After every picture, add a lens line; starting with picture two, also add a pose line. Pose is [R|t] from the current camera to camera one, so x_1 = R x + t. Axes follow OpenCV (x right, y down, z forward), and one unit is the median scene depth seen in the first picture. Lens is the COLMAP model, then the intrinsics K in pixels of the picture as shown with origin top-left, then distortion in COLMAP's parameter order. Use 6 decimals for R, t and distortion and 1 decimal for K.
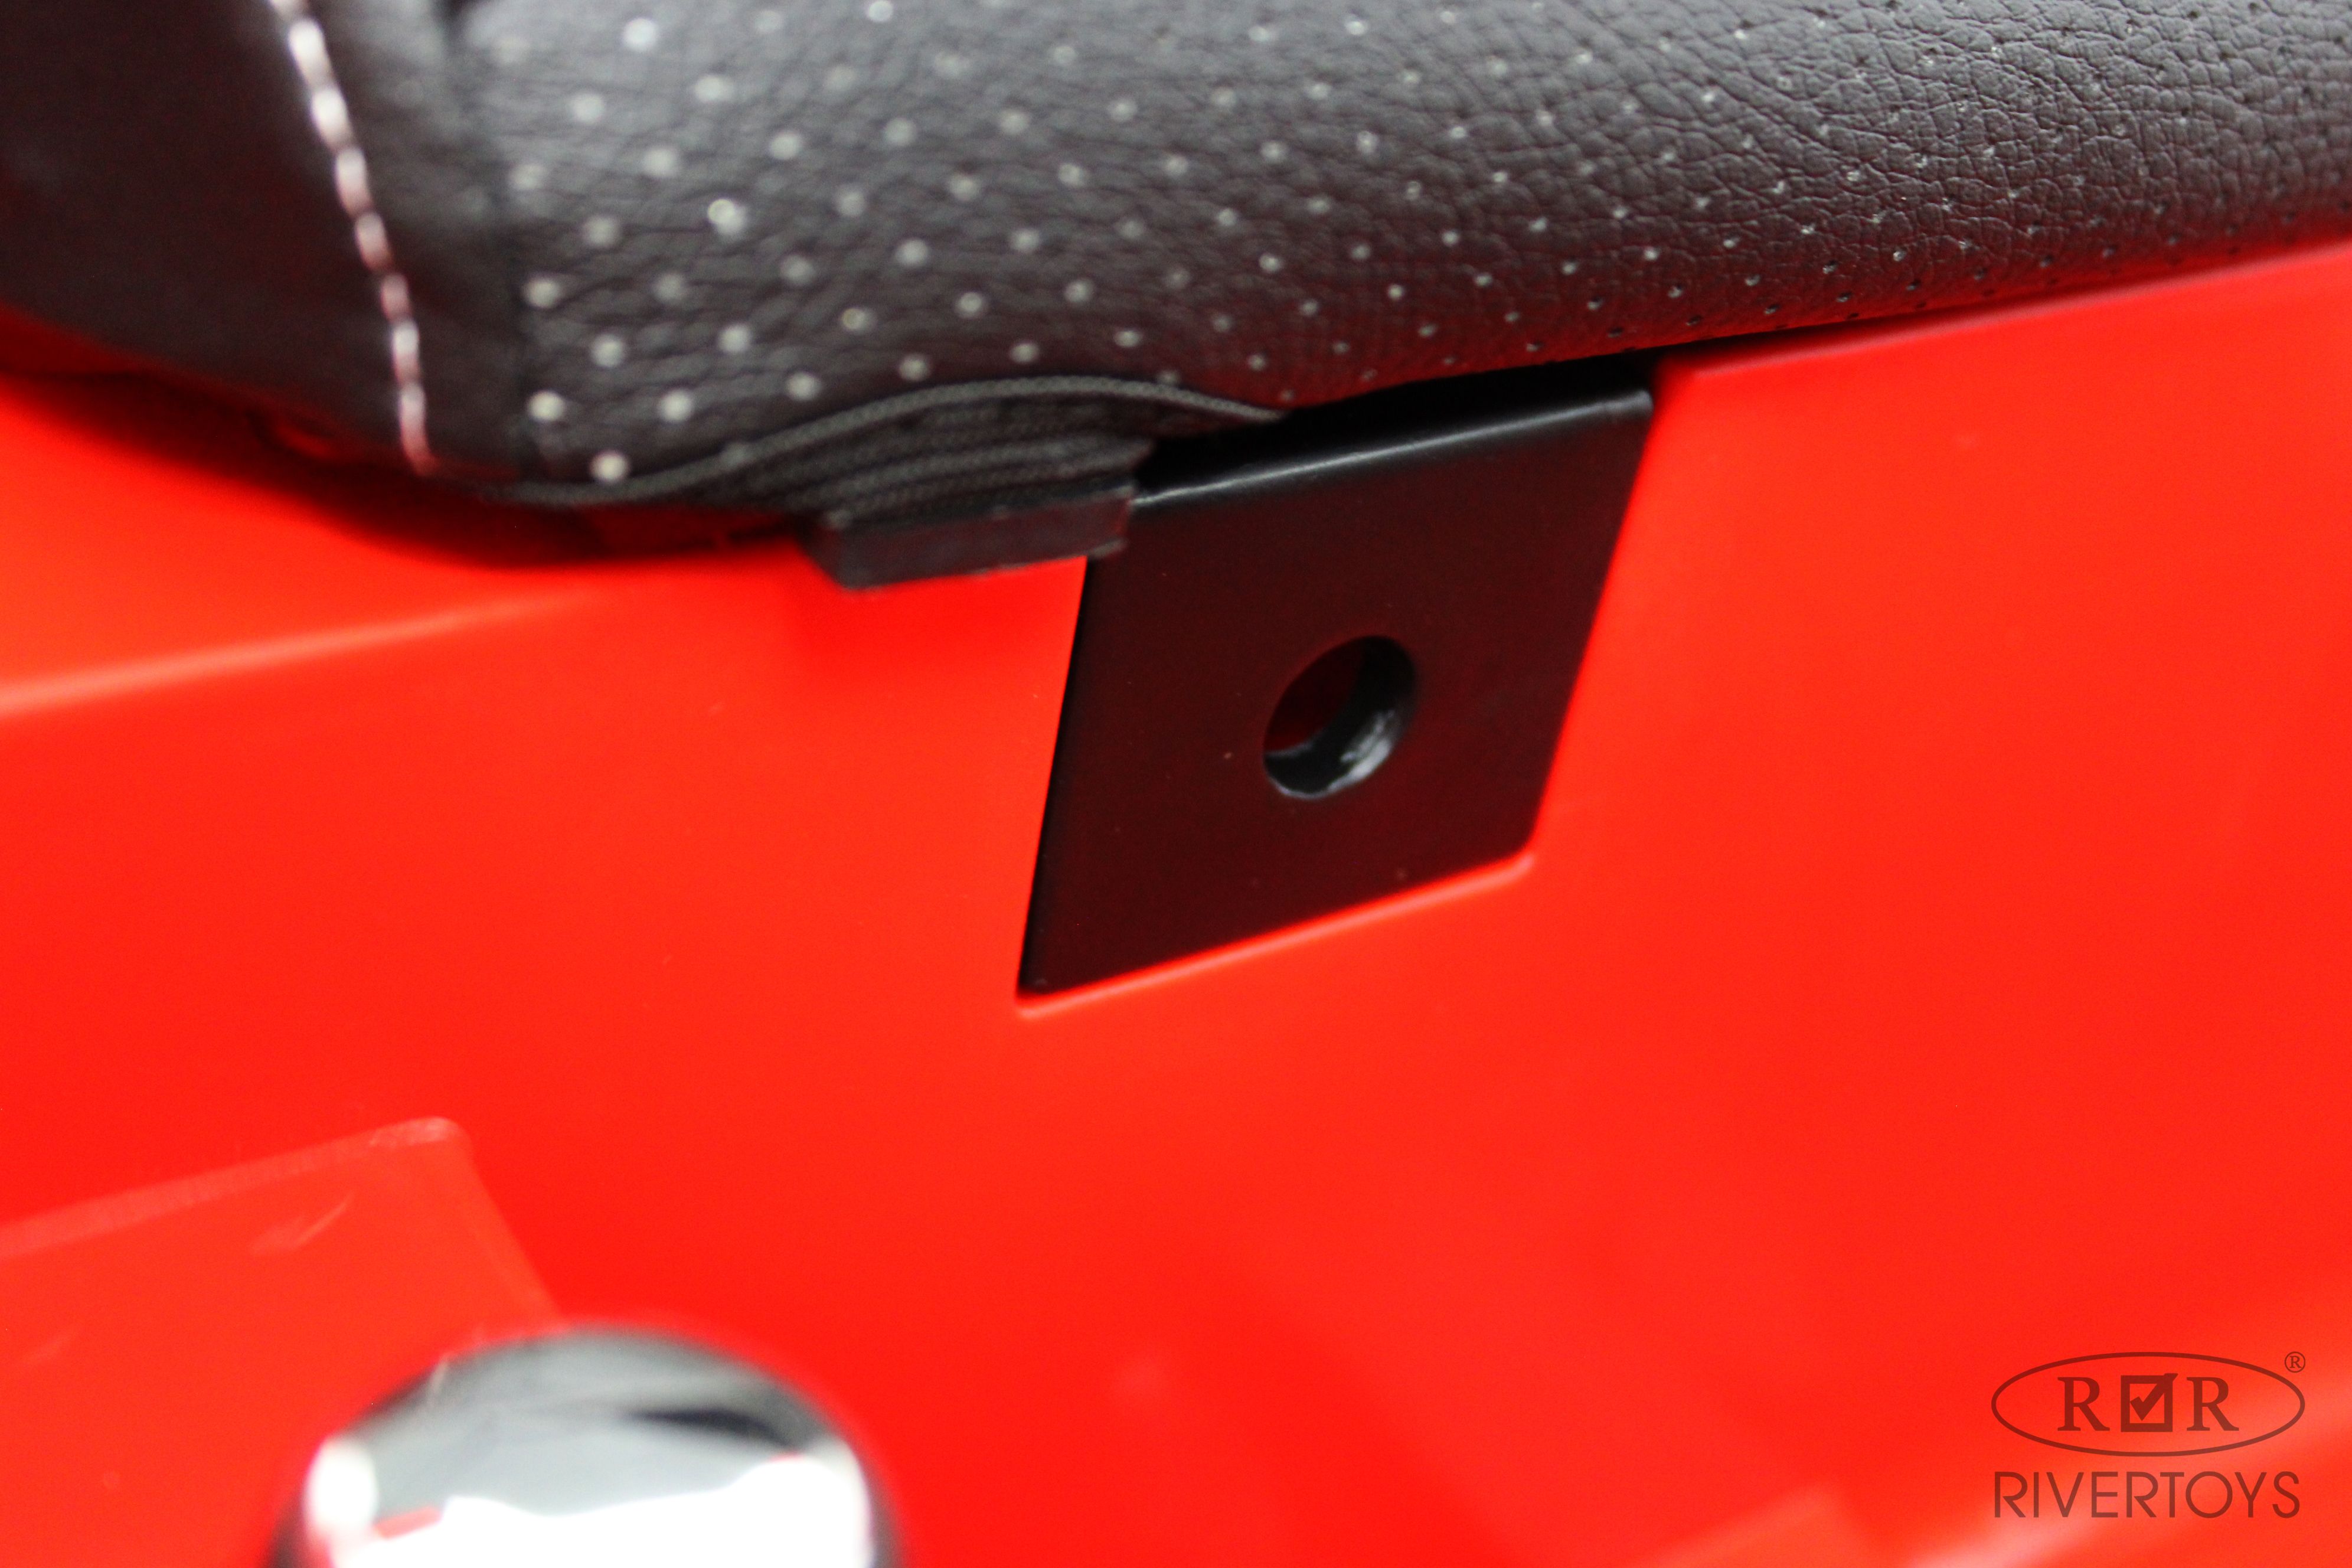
lens RADIAL K [[3705.6, 0, 1171.7], [0, 3705.6, 787.9], [0, 0, 1]] dist [0.044763, 0.000000]
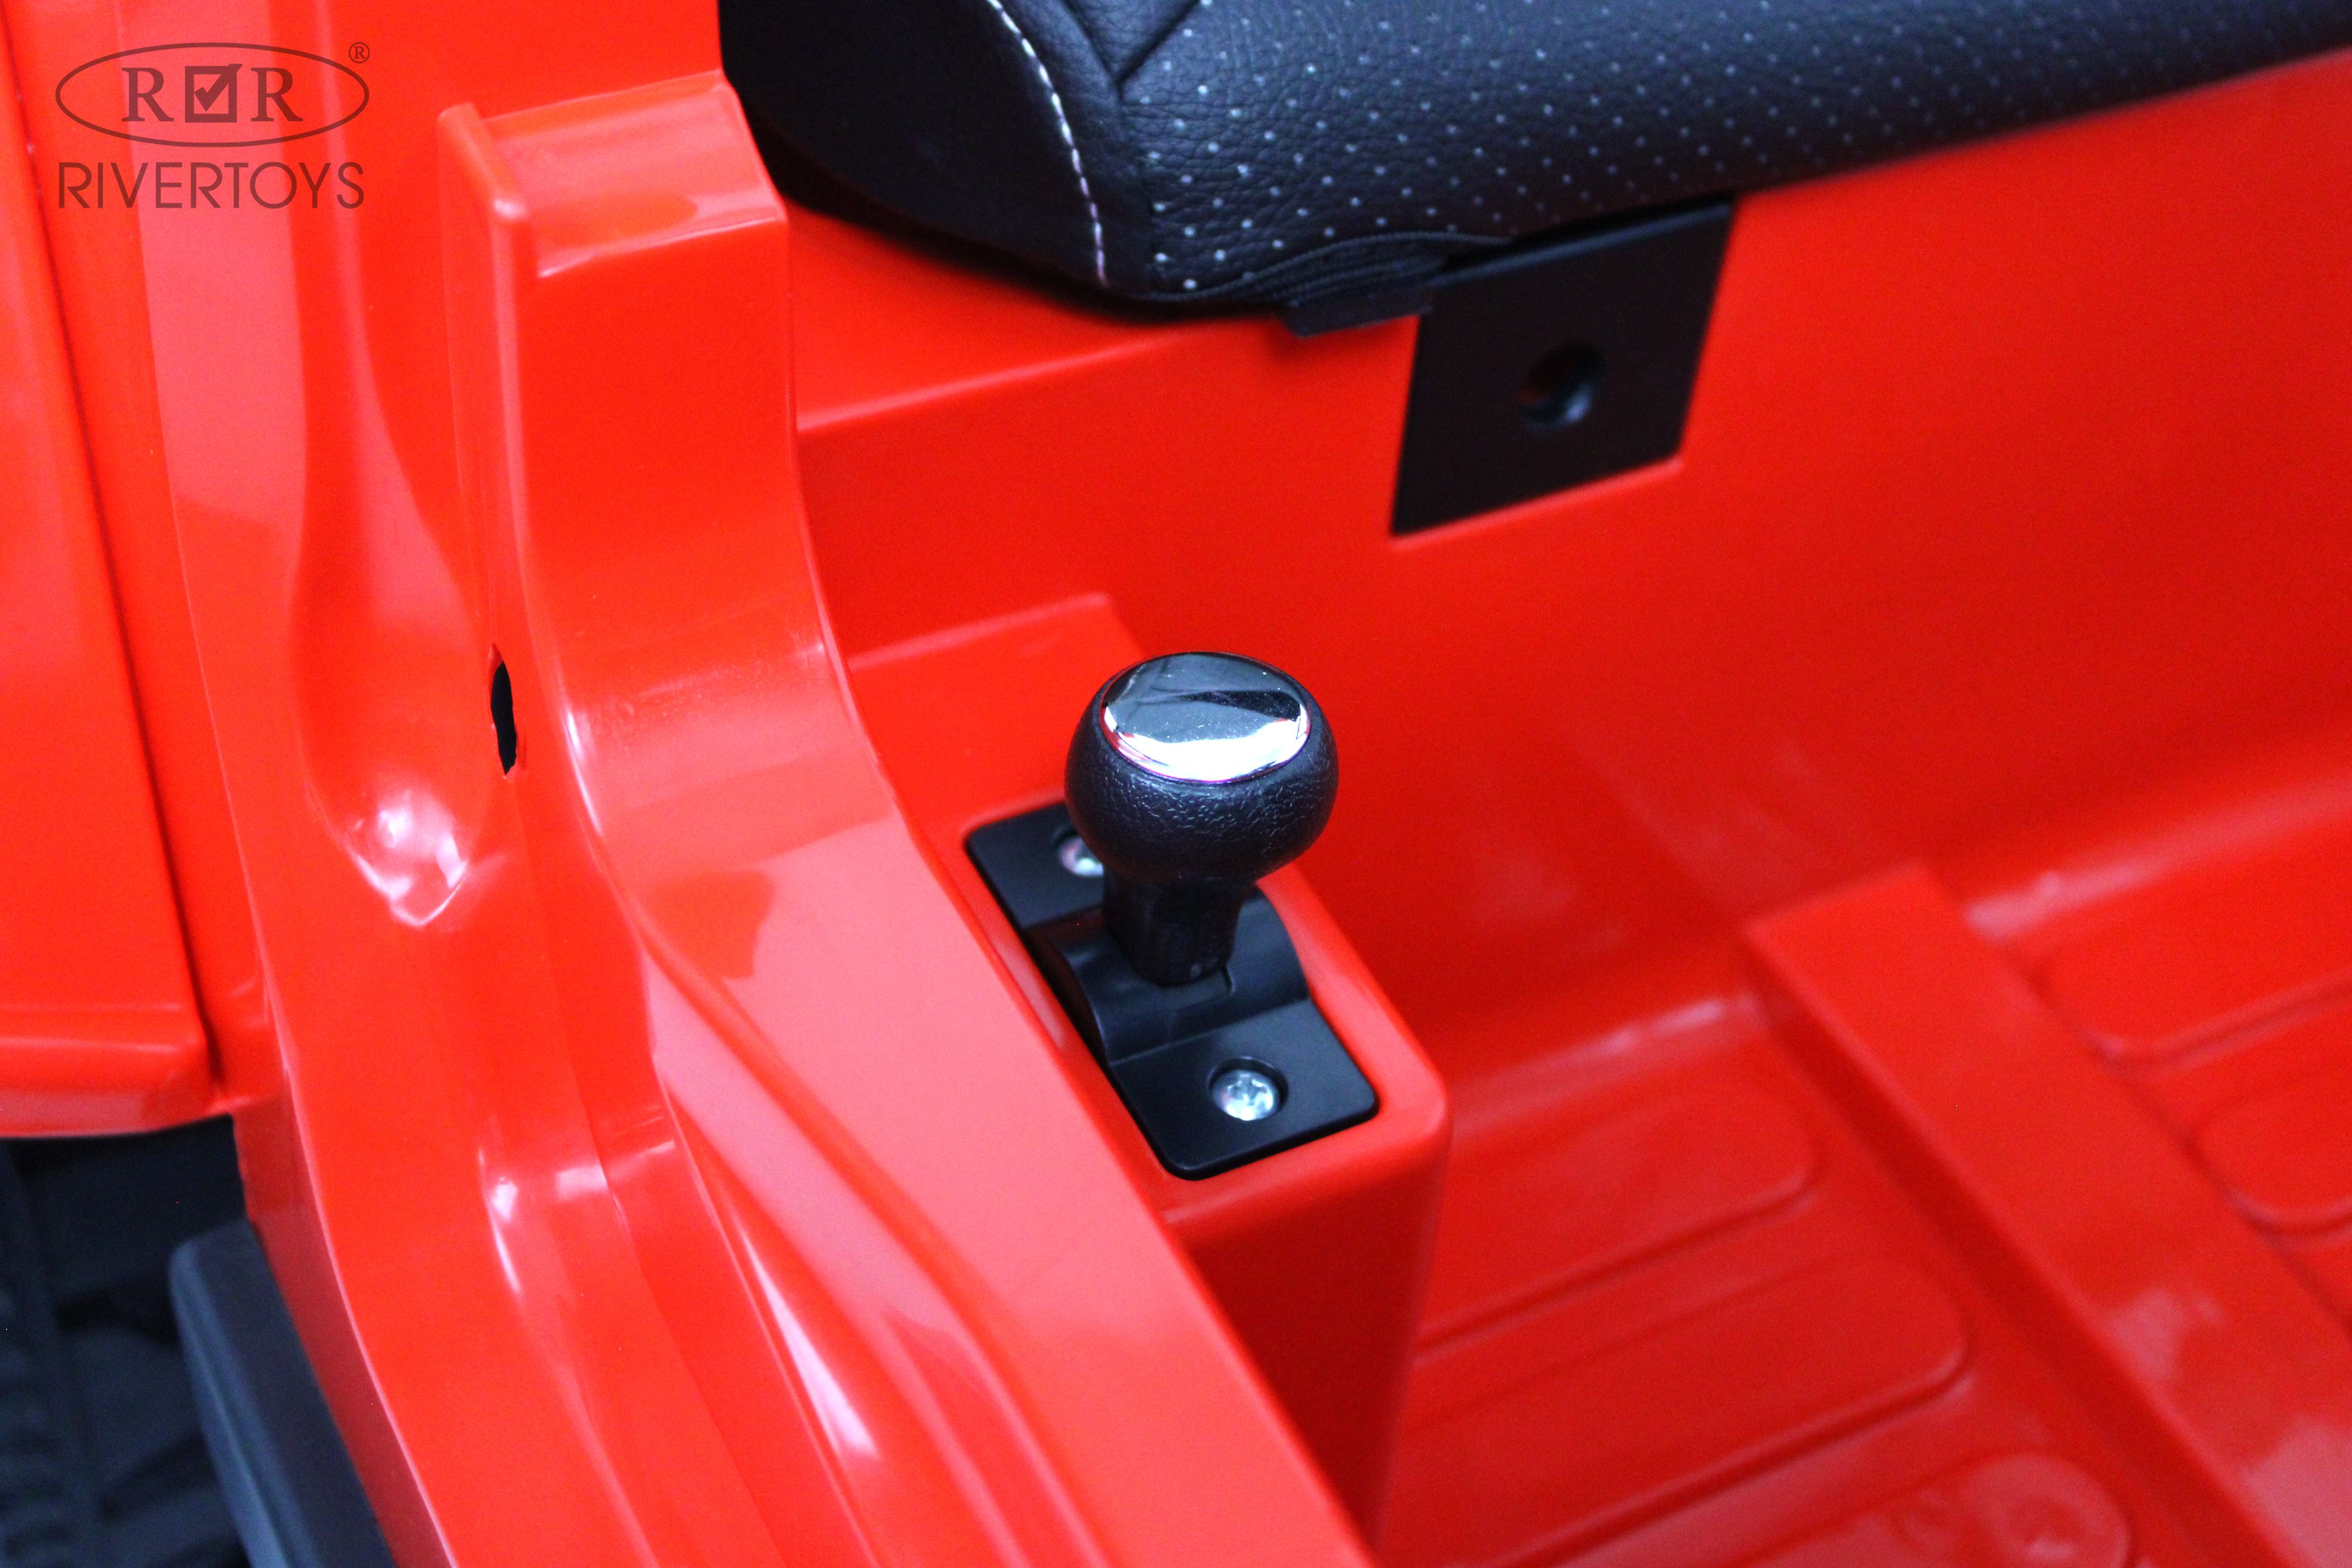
lens RADIAL K [[3705.6, 0, 1172.6], [0, 3705.6, 779.2], [0, 0, 1]] dist [0.044763, 0.000000]
pose [[0.992735, -0.004386, -0.120239, 0.095989], [0.016514, 0.994845, 0.100049, -0.014939], [0.119181, -0.101308, 0.987691, -1.146430]]
